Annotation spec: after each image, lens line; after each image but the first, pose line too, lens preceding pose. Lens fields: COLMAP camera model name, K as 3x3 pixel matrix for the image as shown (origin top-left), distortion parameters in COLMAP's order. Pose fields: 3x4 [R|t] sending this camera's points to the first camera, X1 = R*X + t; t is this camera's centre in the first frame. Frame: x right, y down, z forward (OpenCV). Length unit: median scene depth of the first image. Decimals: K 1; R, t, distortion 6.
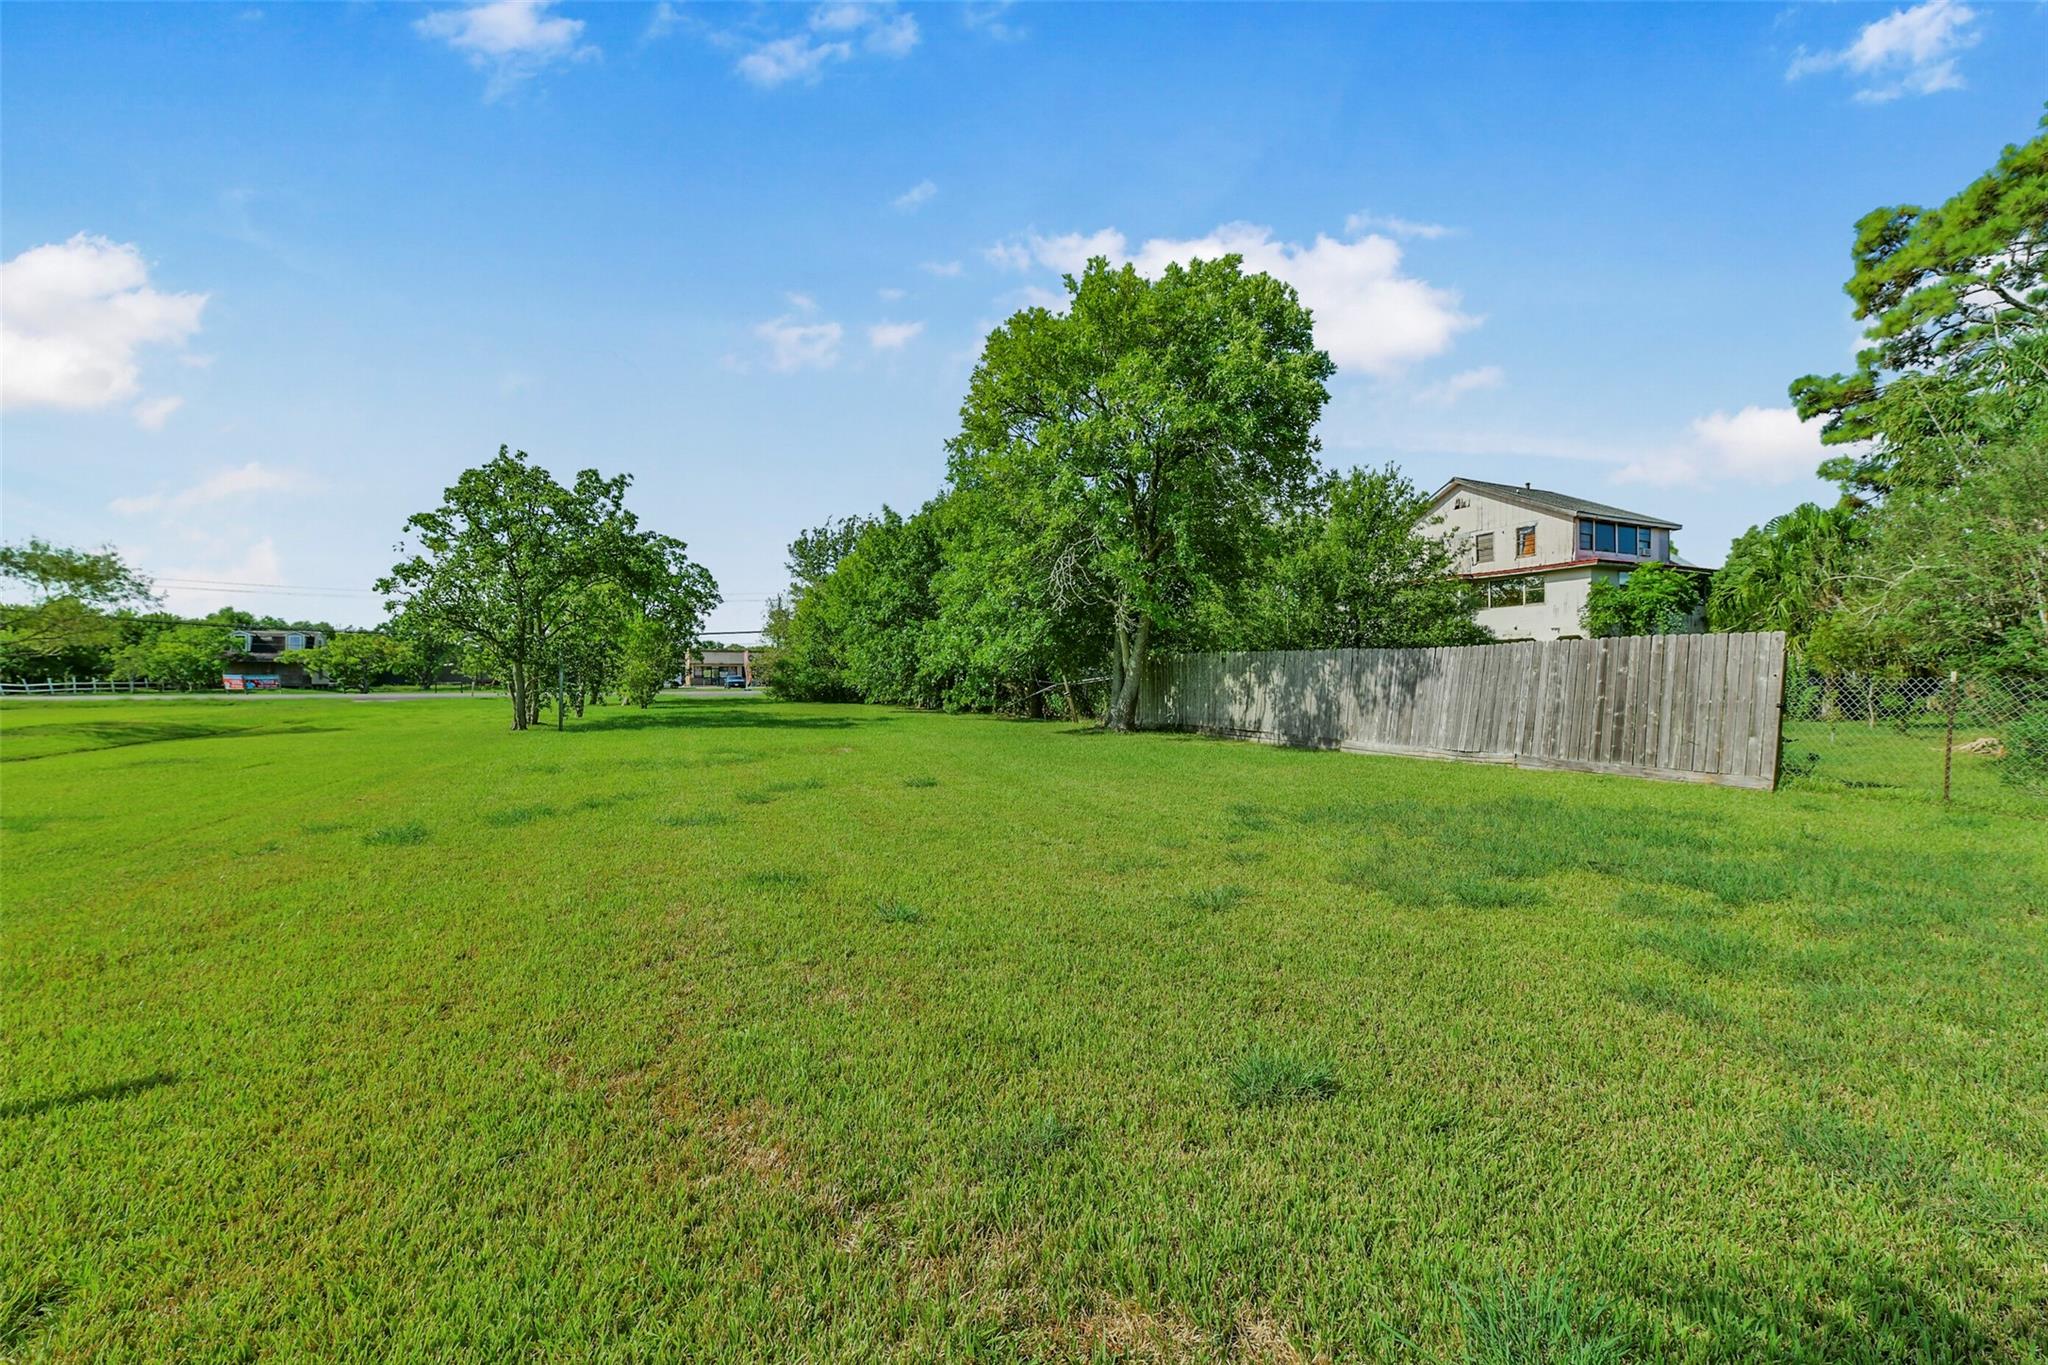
lens RADIAL K [[808.5, 0, 1019.0], [0, 808.5, 684.6], [0, 0, 1]] dist [-0.002334, -0.000212]
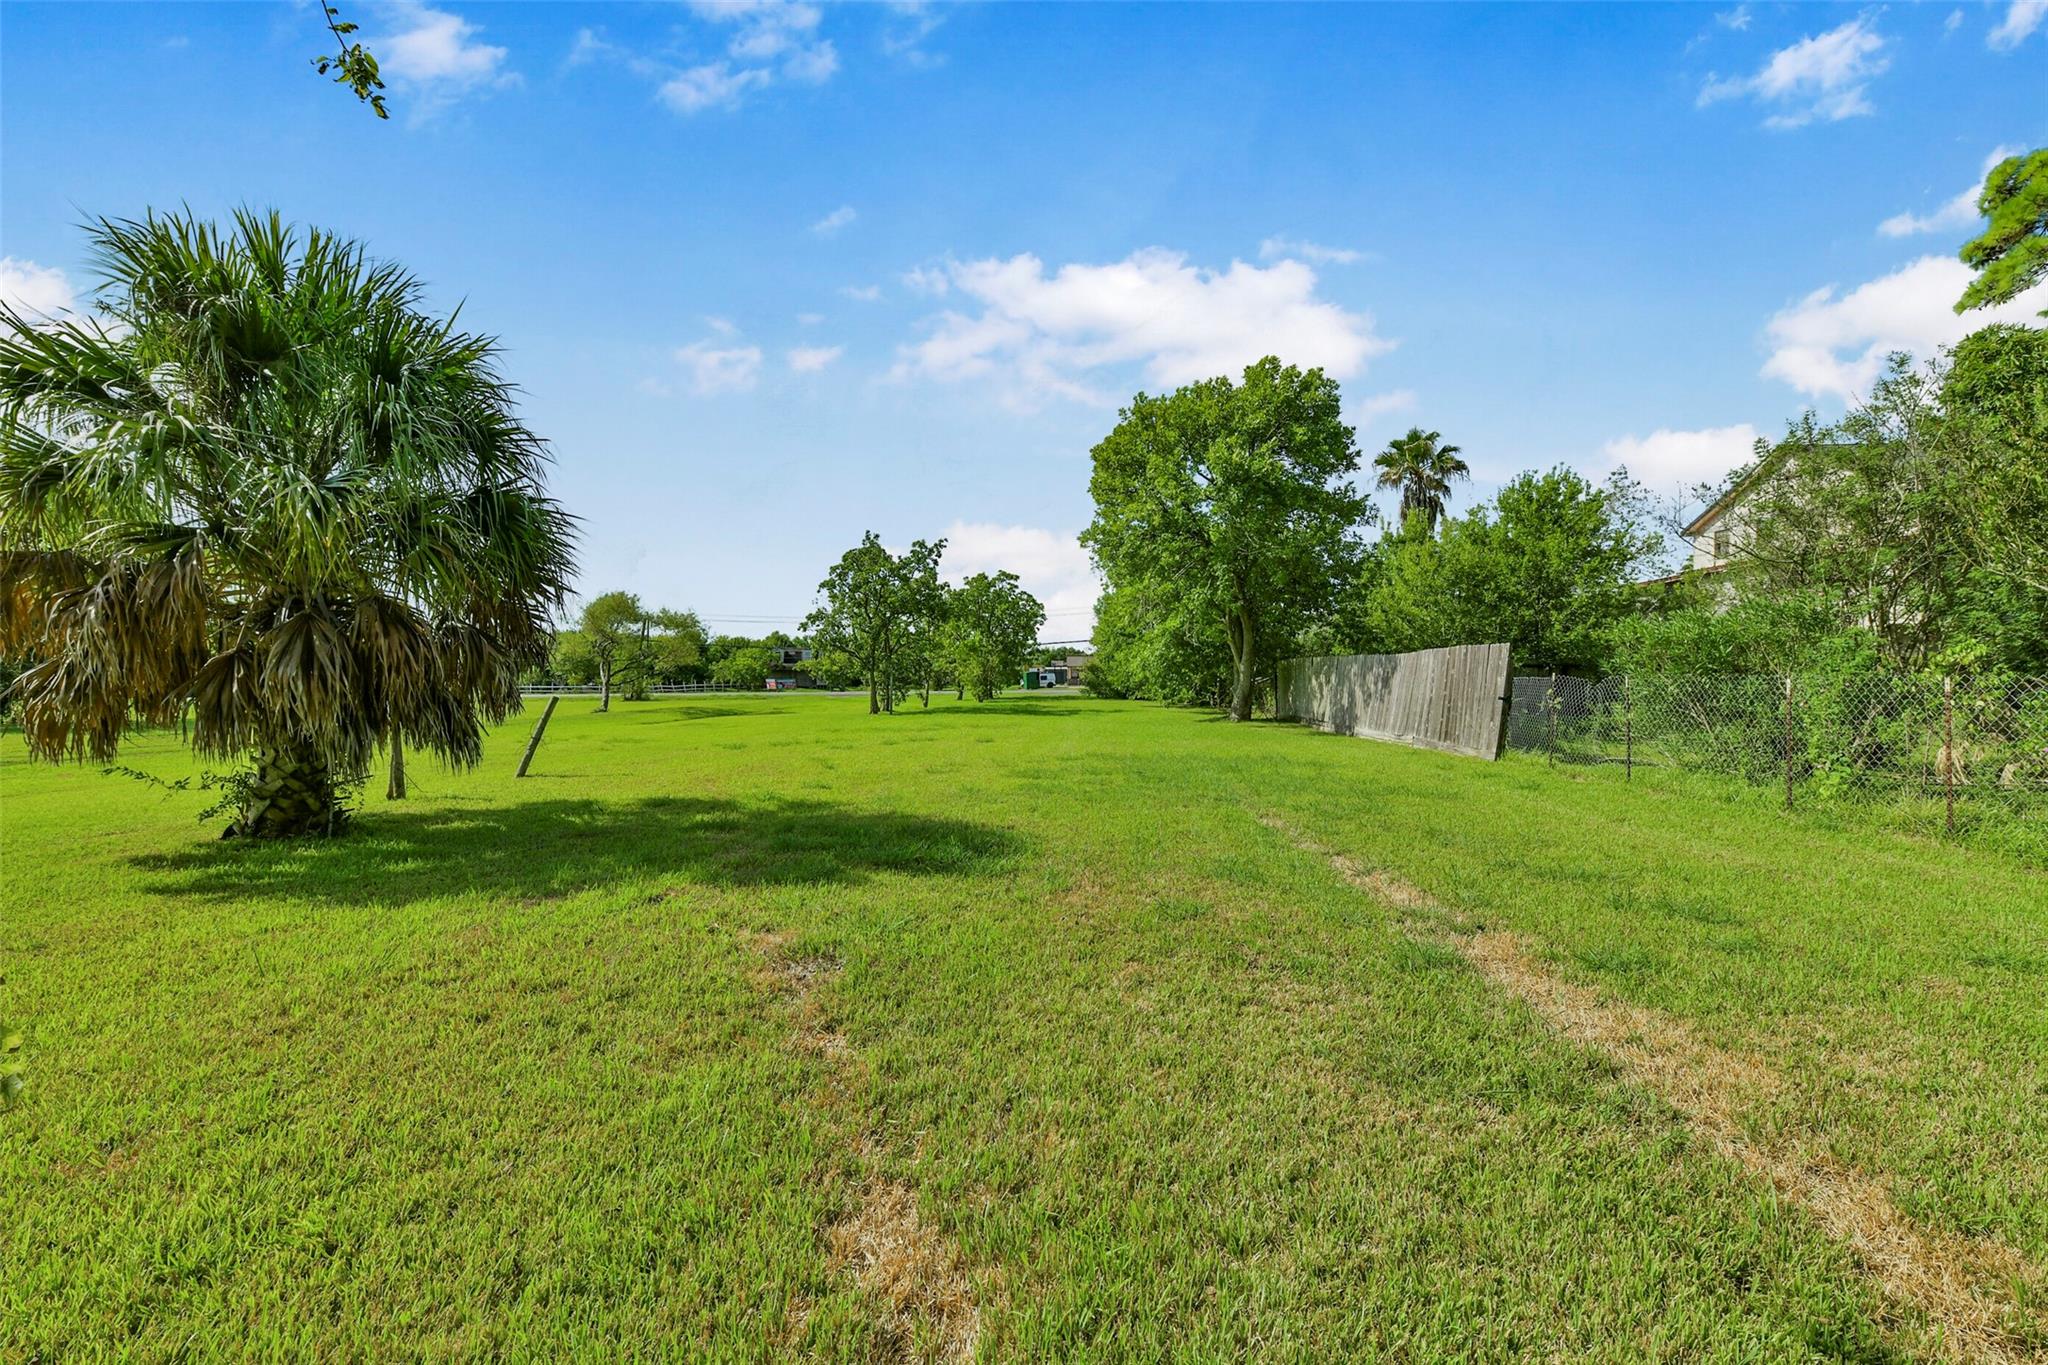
lens RADIAL K [[808.5, 0, 1029.0], [0, 808.5, 685.4], [0, 0, 1]] dist [-0.002334, -0.000212]
pose [[0.884574, -0.003598, -0.466385, 0.204492], [0.004533, 0.999989, 0.000883, -0.000138], [0.466377, -0.002895, 0.884581, -0.132605]]
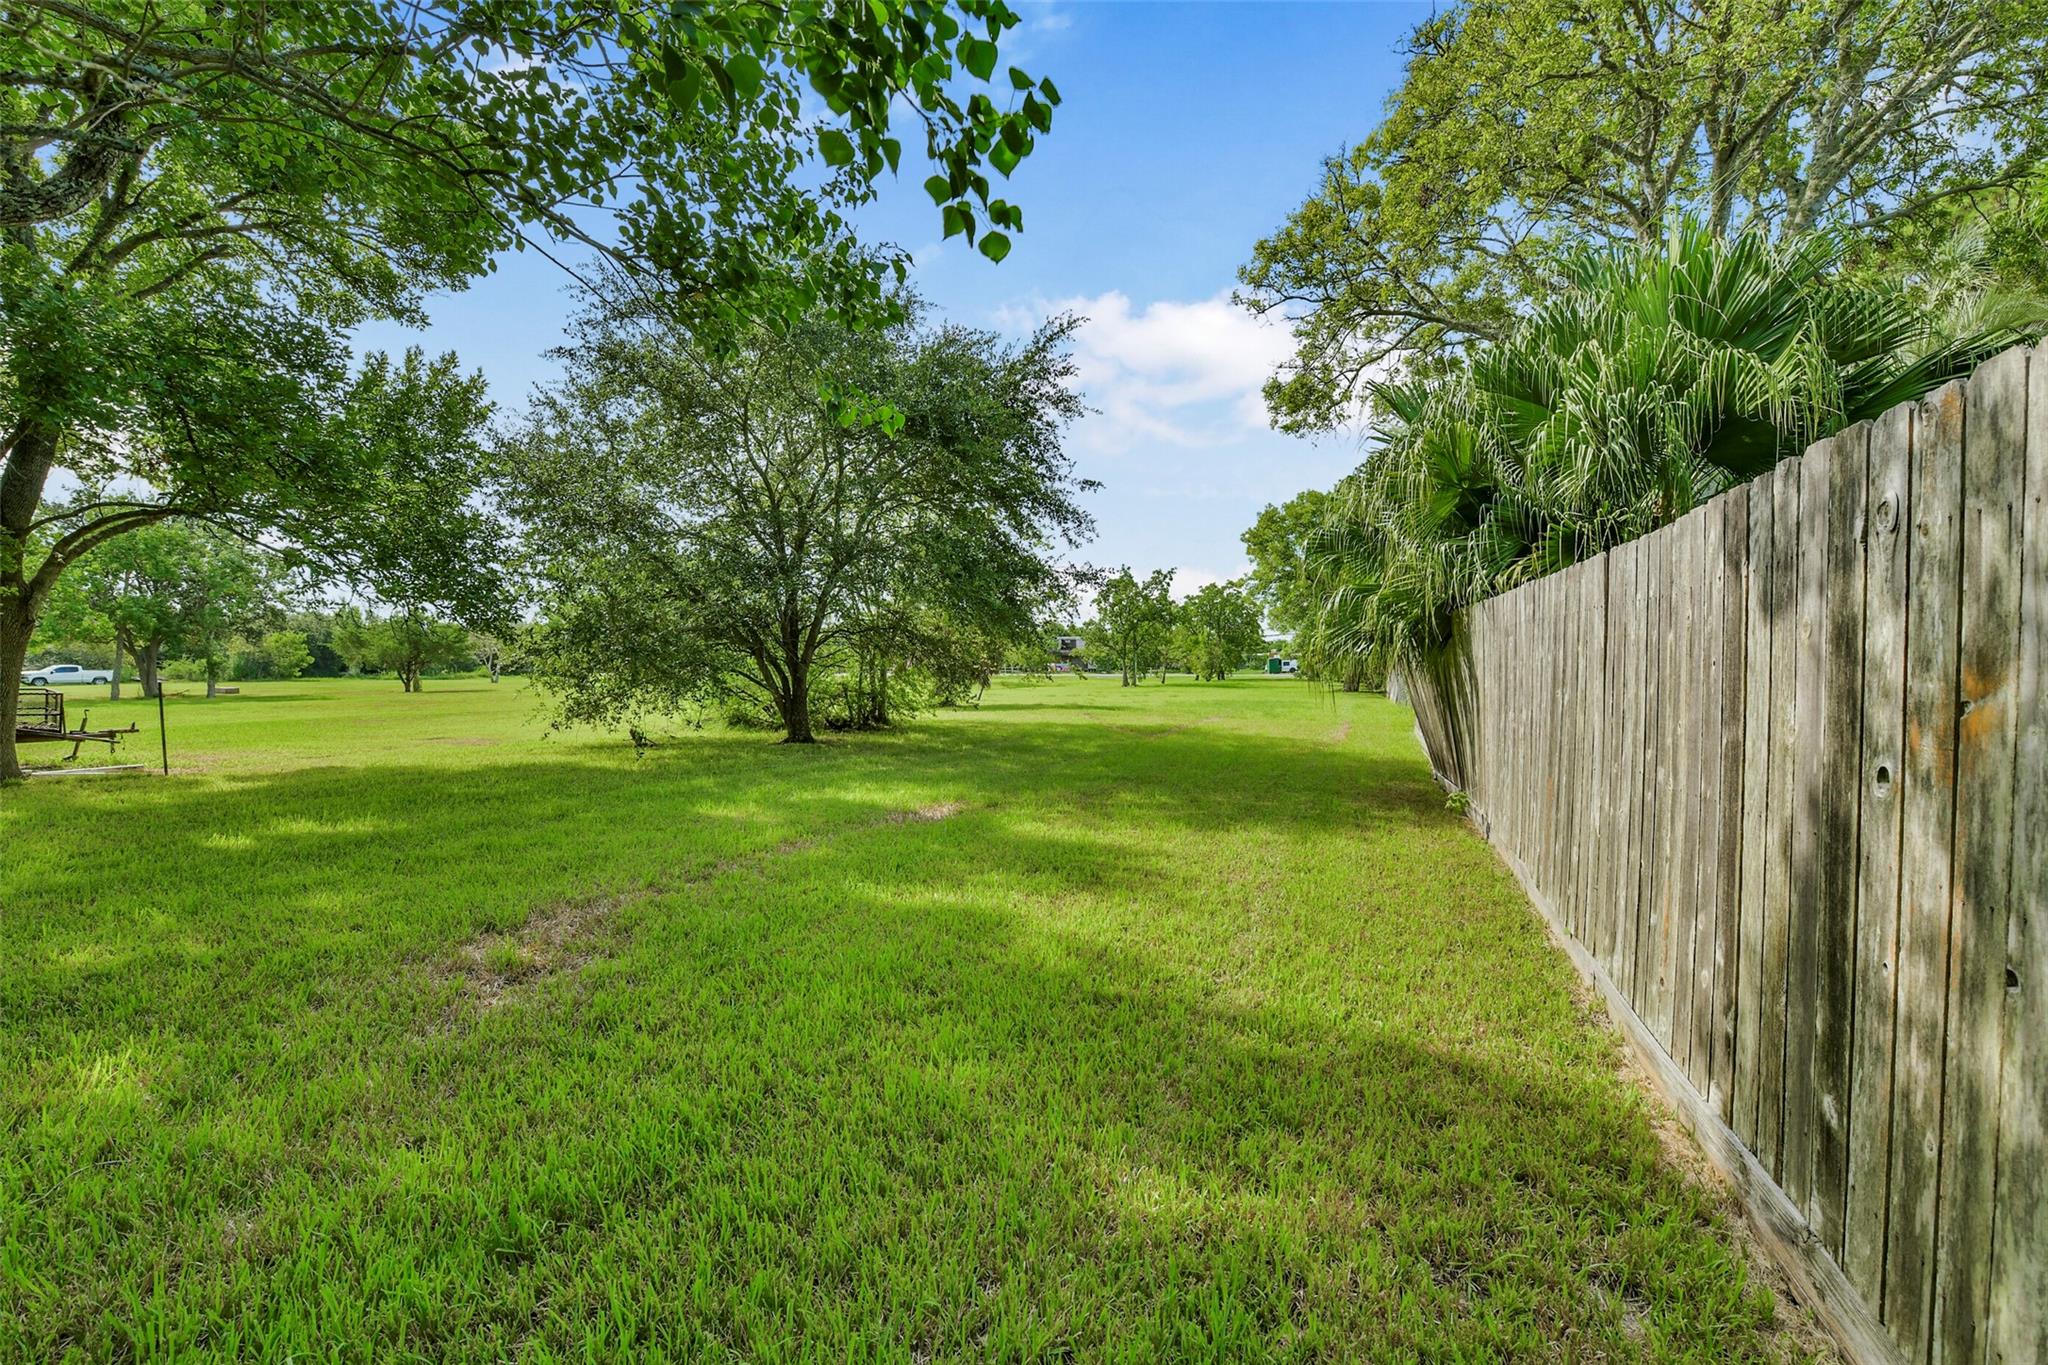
lens RADIAL K [[808.5, 0, 1017.2], [0, 808.5, 682.2], [0, 0, 1]] dist [-0.002334, -0.000212]
pose [[0.675296, 0.016505, -0.737362, 0.489411], [-0.005848, 0.999838, 0.017025, 0.000826], [0.737523, -0.007185, 0.675283, -0.443942]]
